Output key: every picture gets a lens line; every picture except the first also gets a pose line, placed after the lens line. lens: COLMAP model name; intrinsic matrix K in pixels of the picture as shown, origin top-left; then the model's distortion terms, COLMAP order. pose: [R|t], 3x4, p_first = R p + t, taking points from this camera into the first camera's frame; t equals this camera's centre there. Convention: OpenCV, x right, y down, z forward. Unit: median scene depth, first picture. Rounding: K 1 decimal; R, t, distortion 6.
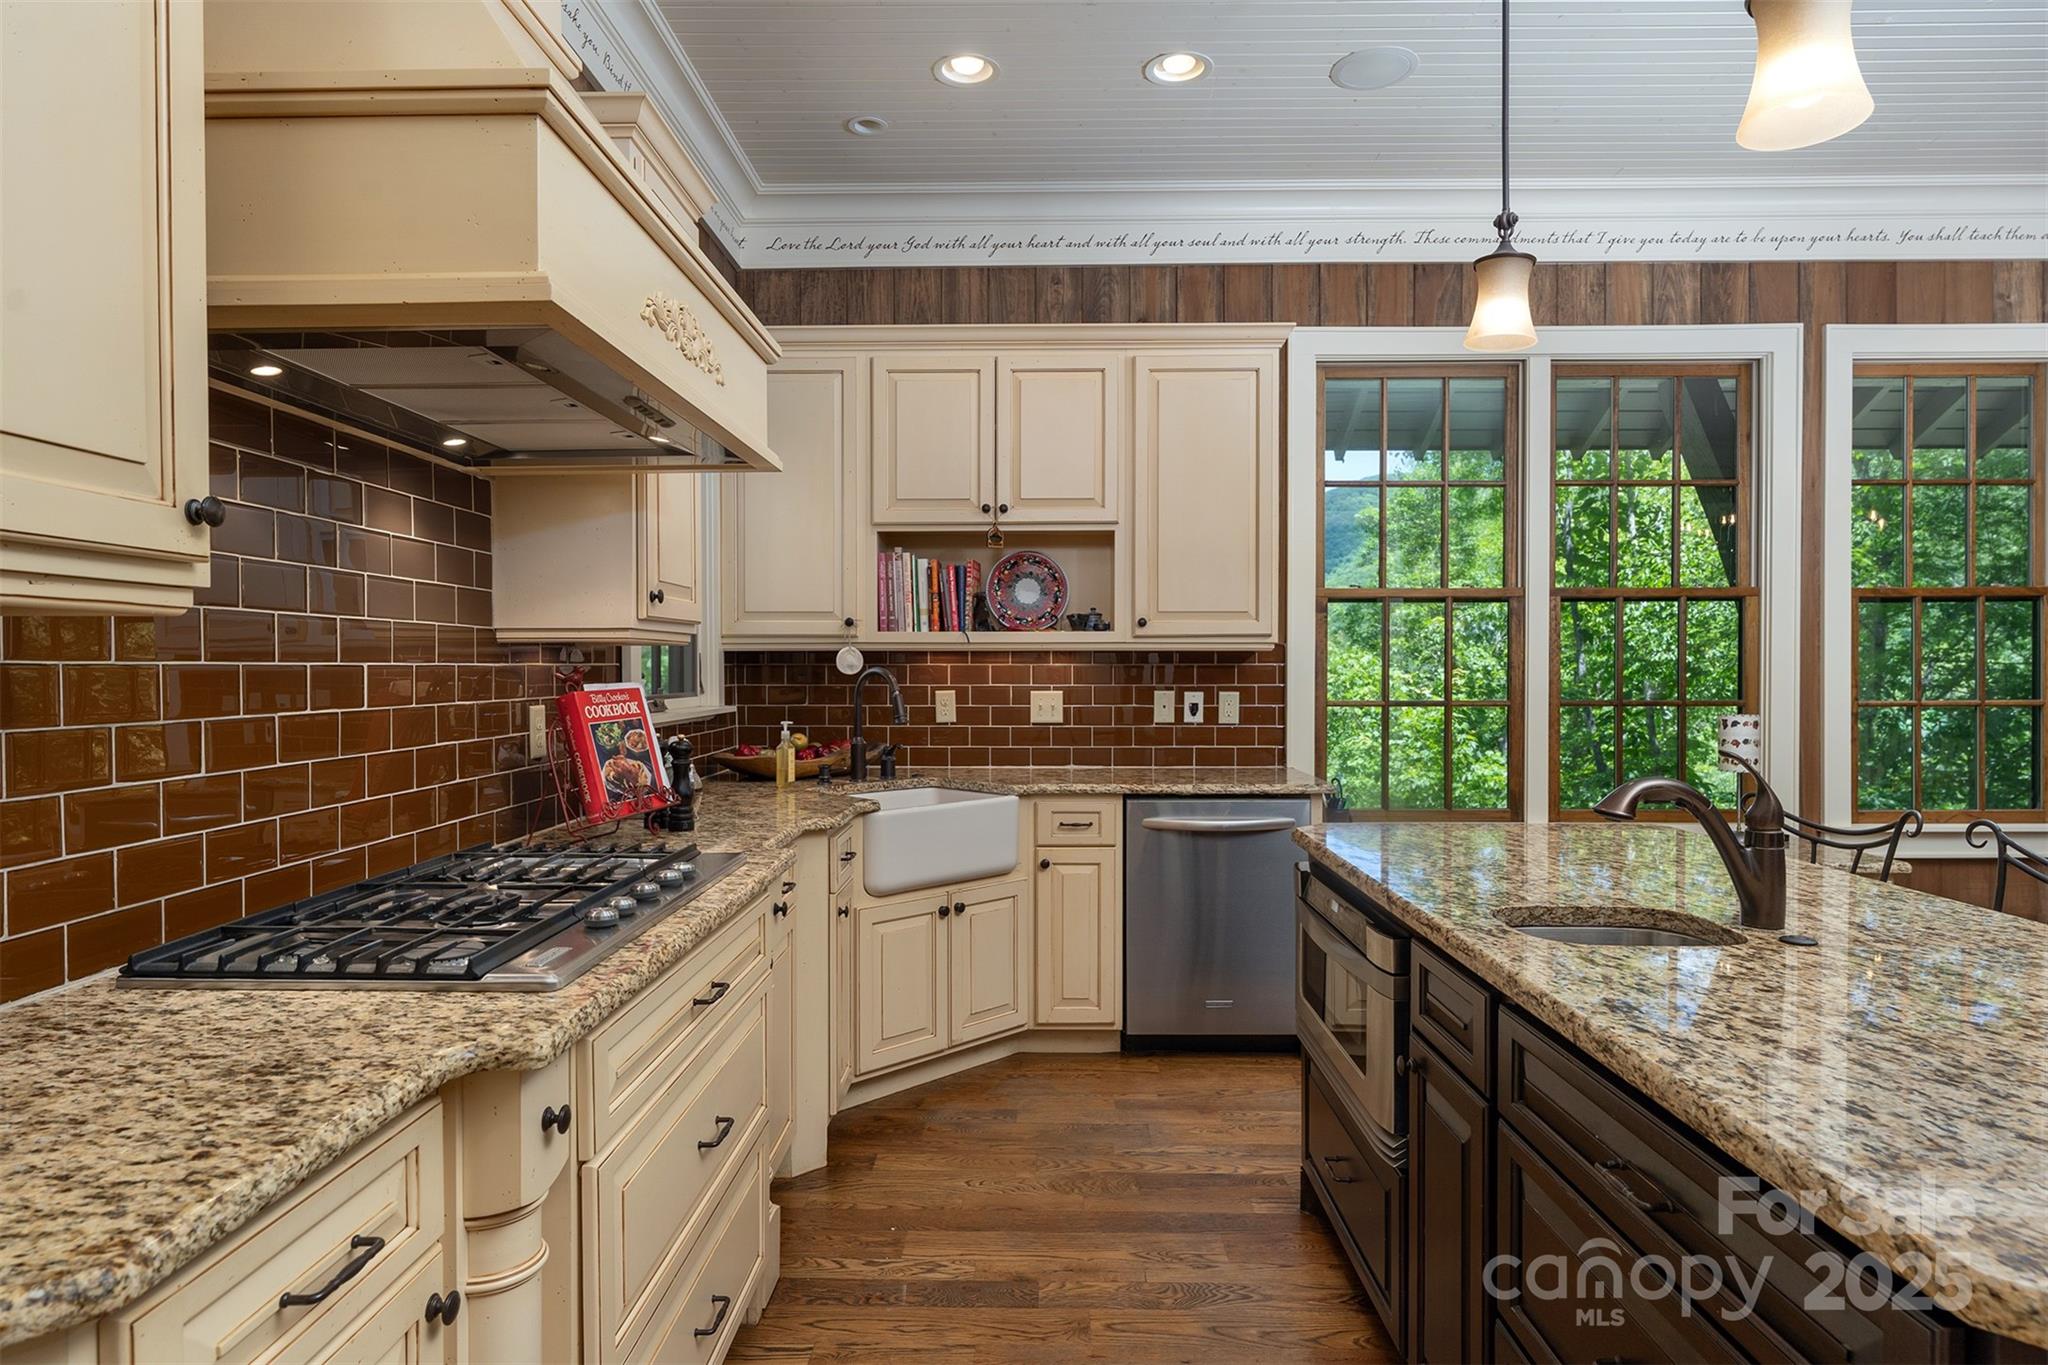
lens RADIAL K [[1160.9, 0, 1012.1], [0, 1160.9, 682.9], [0, 0, 1]] dist [0.001312, -0.000897]
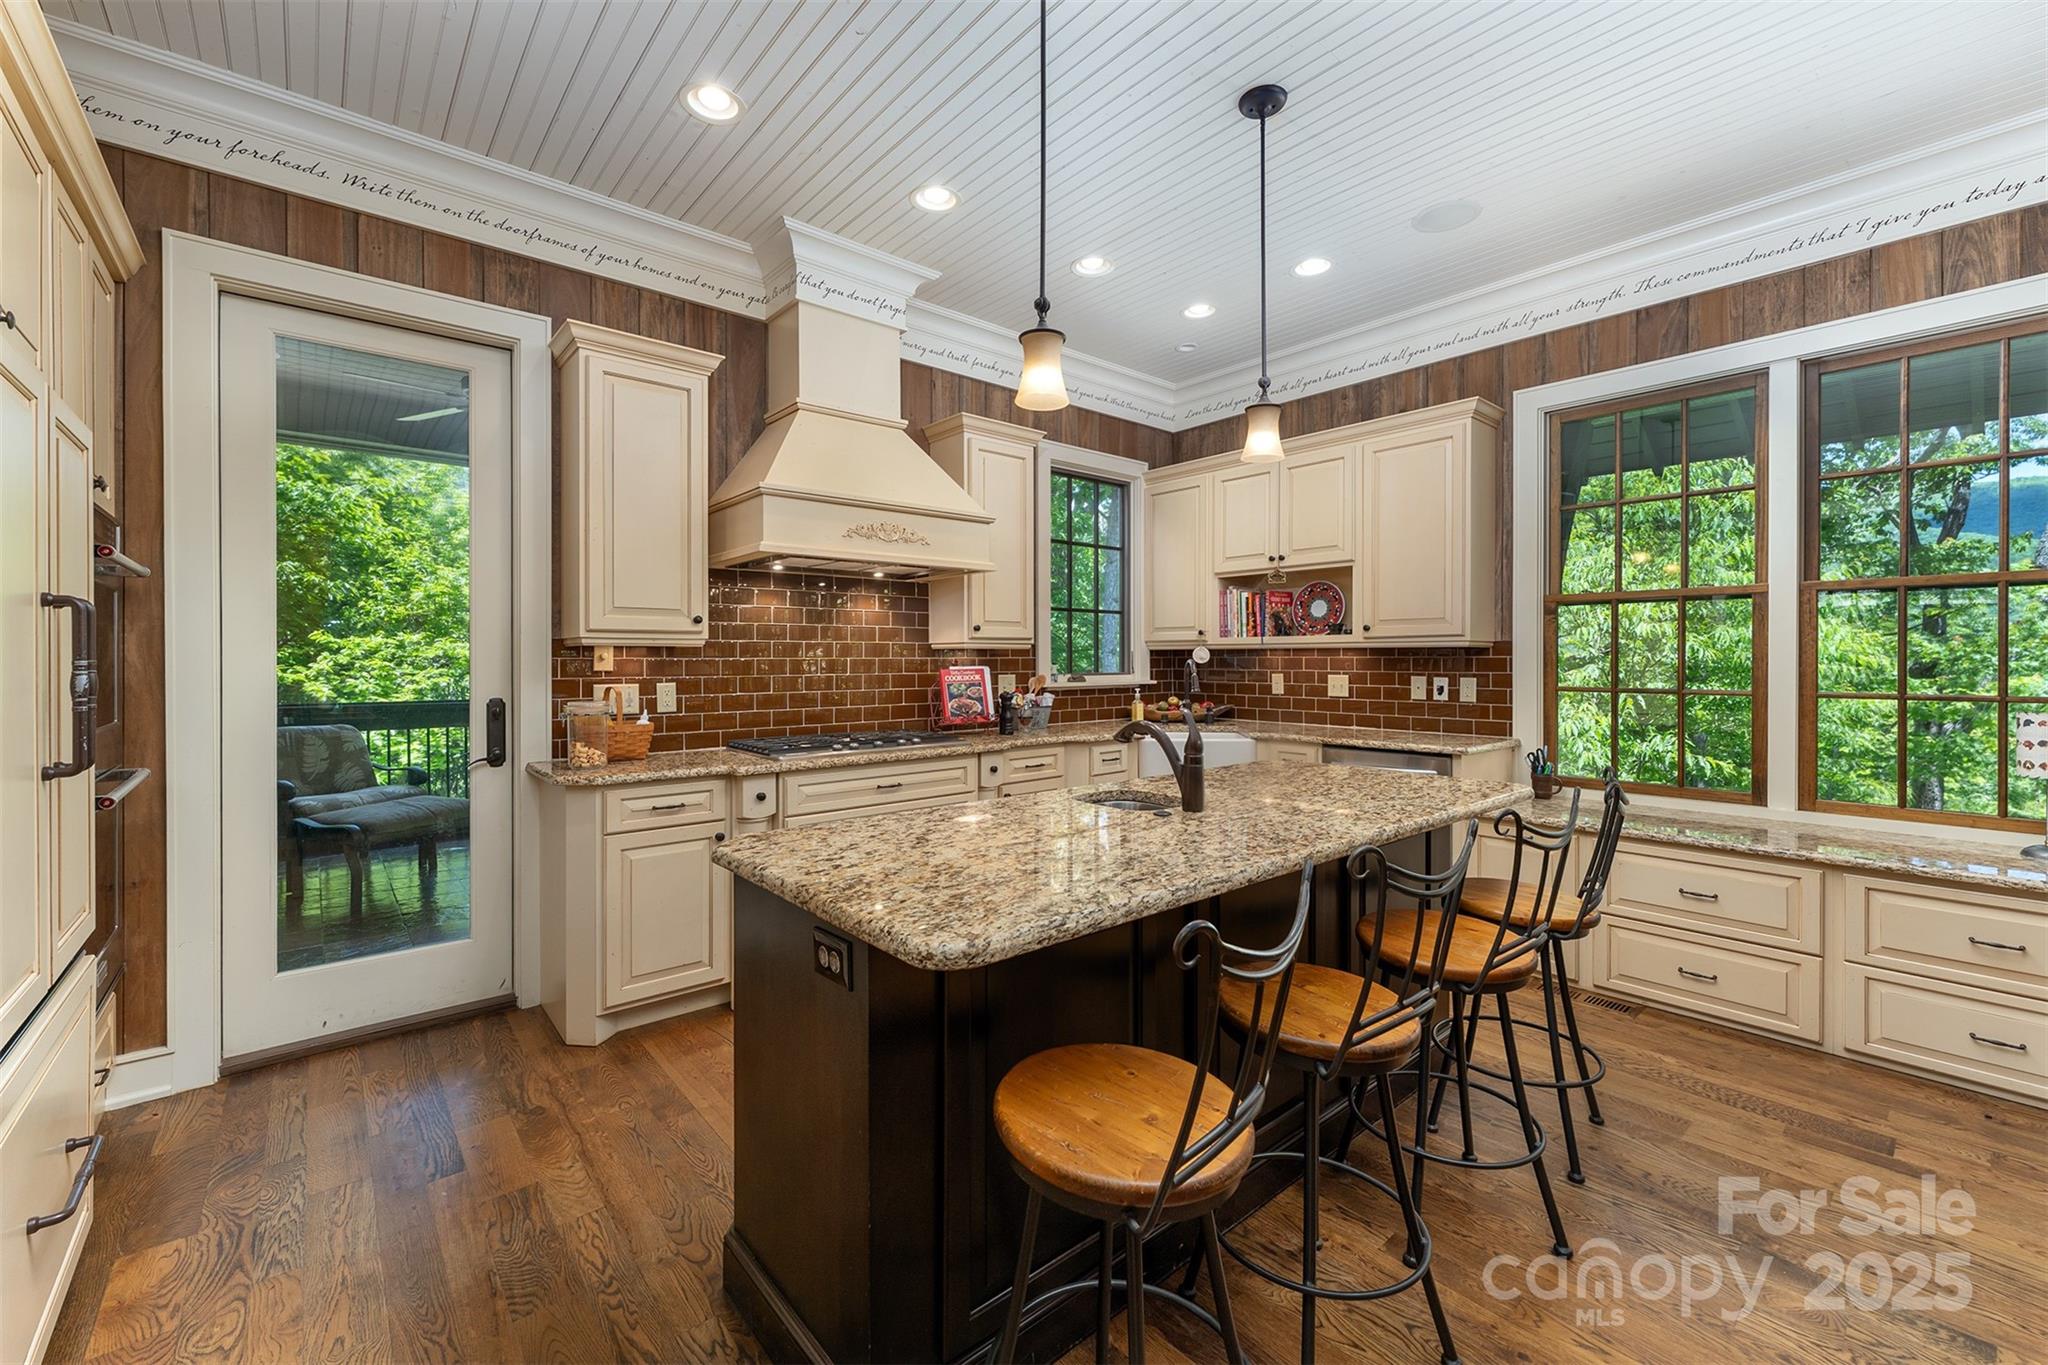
lens RADIAL K [[832.6, 0, 1015.0], [0, 832.6, 659.1], [0, 0, 1]] dist [-0.000296, 0.000207]
pose [[0.658680, 0.000907, -0.752423, 0.567417], [-0.009236, 0.999934, -0.006879, -0.002307], [0.752367, 0.011480, 0.658644, -0.008105]]
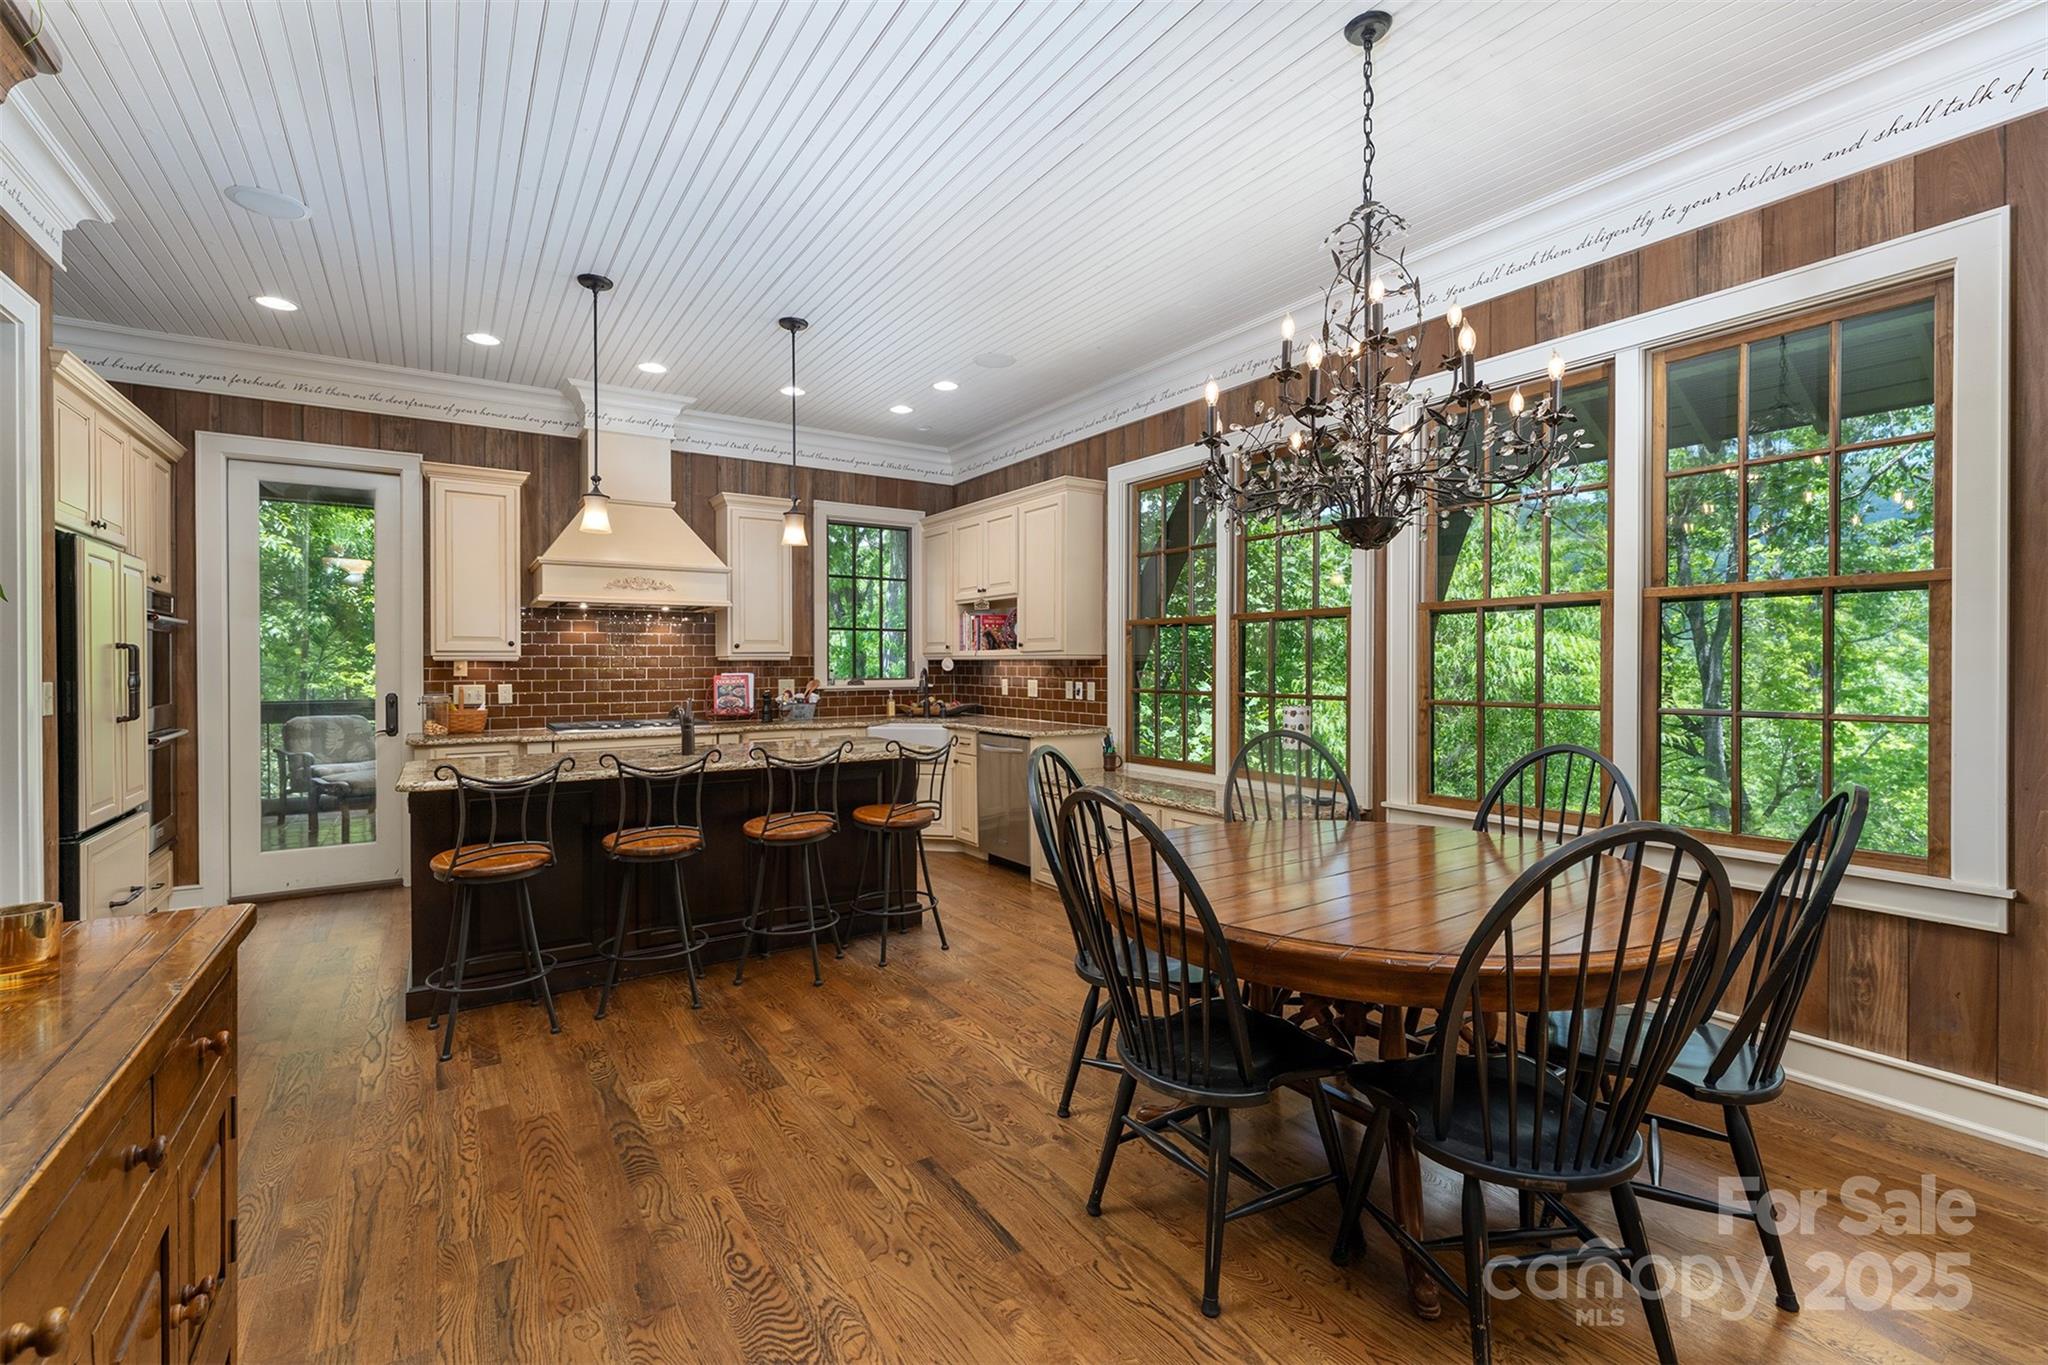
lens RADIAL K [[894.8, 0, 1010.6], [0, 894.8, 666.8], [0, 0, 1]] dist [-0.000008, -0.000123]
pose [[0.555864, 0.003229, -0.831267, 1.254802], [-0.009193, 0.999955, -0.002262, -0.011384], [0.831223, 0.008899, 0.555868, 0.156090]]
